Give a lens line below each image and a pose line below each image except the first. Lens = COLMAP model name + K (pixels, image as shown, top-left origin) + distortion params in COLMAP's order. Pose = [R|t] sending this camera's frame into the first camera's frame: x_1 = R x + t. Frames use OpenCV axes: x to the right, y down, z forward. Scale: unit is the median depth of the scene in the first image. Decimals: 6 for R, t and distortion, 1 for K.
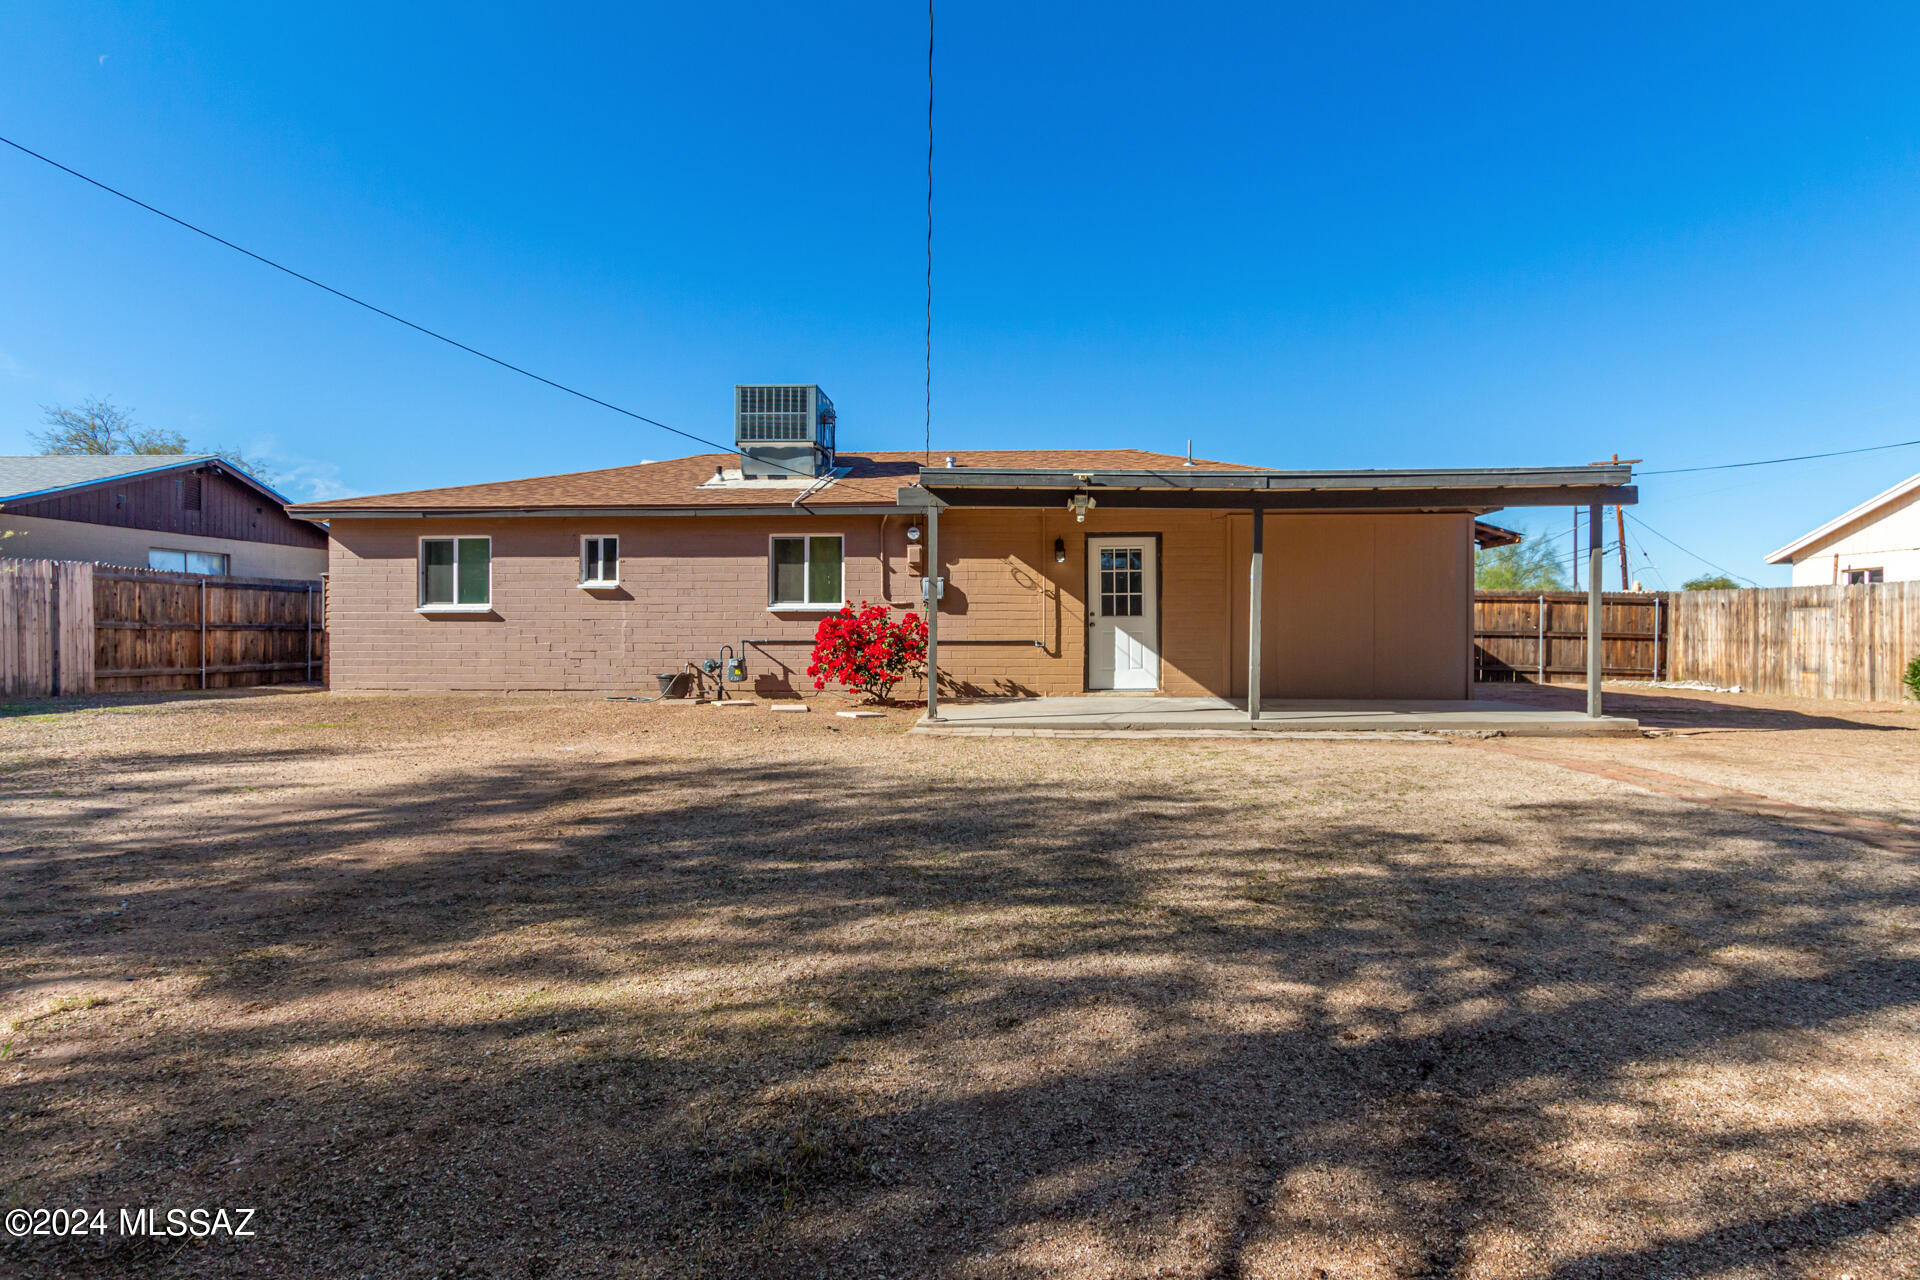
lens RADIAL K [[1021.7, 0, 961.7], [0, 1021.7, 618.2], [0, 0, 1]] dist [0.004346, 0.000642]
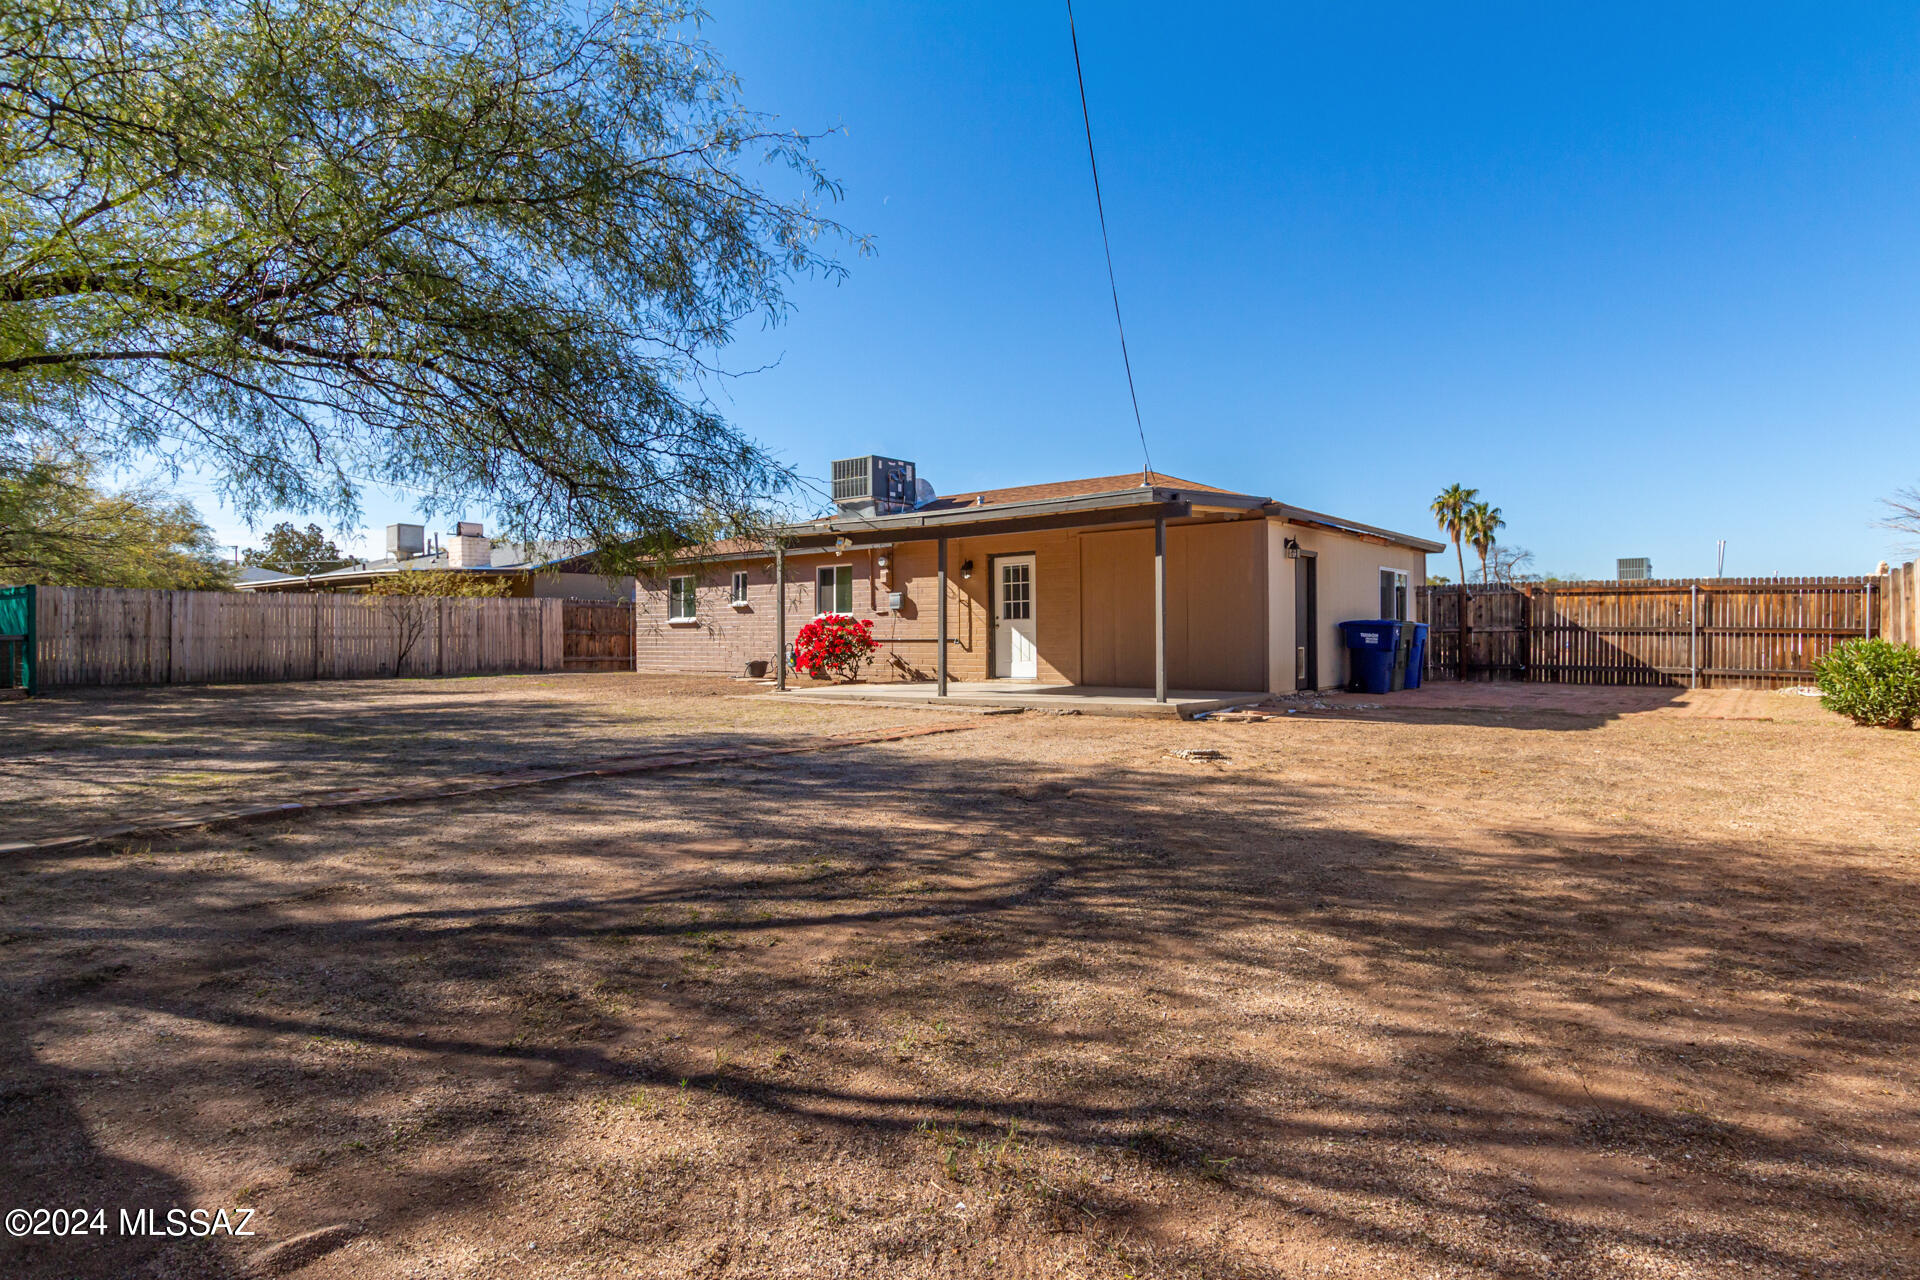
lens RADIAL K [[1021.7, 0, 961.7], [0, 1021.7, 618.2], [0, 0, 1]] dist [0.004346, 0.000642]
pose [[0.814833, -0.015856, -0.579480, 0.826287], [0.013260, 0.999874, -0.008714, 0.007249], [0.579545, -0.000583, 0.814940, -0.062421]]
